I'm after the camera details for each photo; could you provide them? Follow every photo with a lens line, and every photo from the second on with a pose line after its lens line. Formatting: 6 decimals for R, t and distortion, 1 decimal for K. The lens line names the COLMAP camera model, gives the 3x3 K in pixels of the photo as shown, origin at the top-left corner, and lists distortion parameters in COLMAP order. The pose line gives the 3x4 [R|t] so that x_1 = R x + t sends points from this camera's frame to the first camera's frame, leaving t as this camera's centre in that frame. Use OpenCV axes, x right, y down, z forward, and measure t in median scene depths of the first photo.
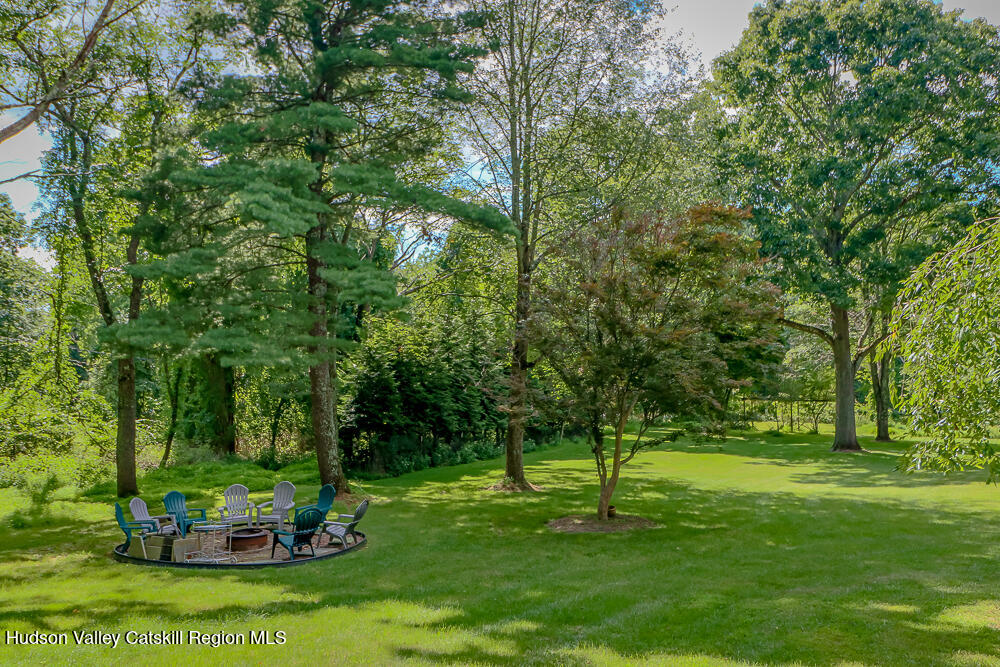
lens RADIAL K [[677.5, 0, 451.7], [0, 677.5, 330.7], [0, 0, 1]] dist [0.005315, -0.001944]
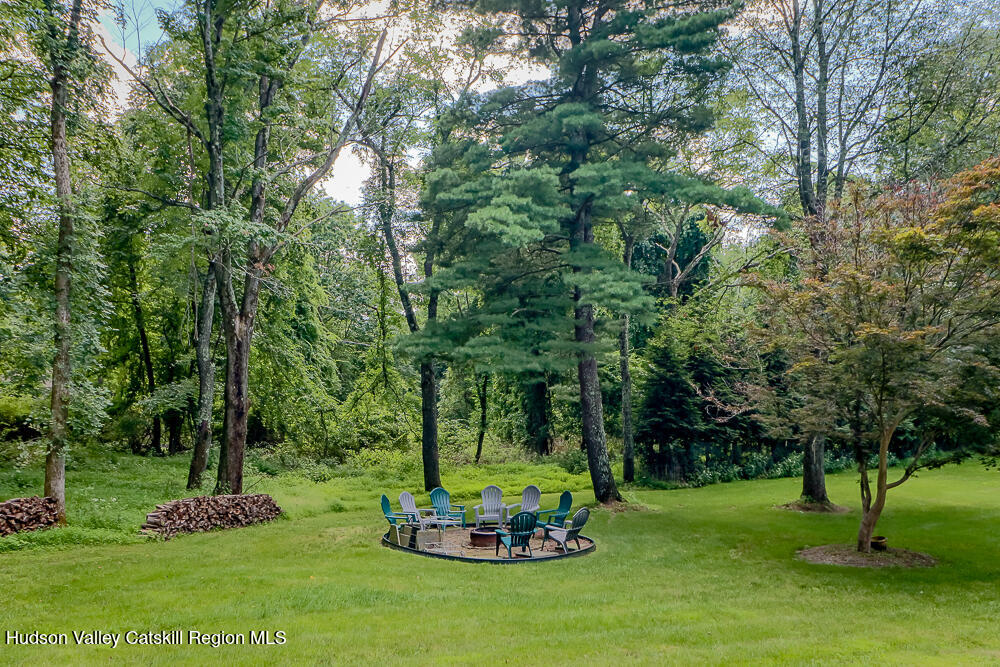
lens RADIAL K [[788.4, 0, 495.1], [0, 788.4, 320.2], [0, 0, 1]] dist [0.007282, -0.006831]
pose [[0.875126, -0.043351, -0.481949, 0.271184], [0.048874, 0.998804, -0.001097, -0.027288], [0.481421, -0.022595, 0.876198, -0.066544]]
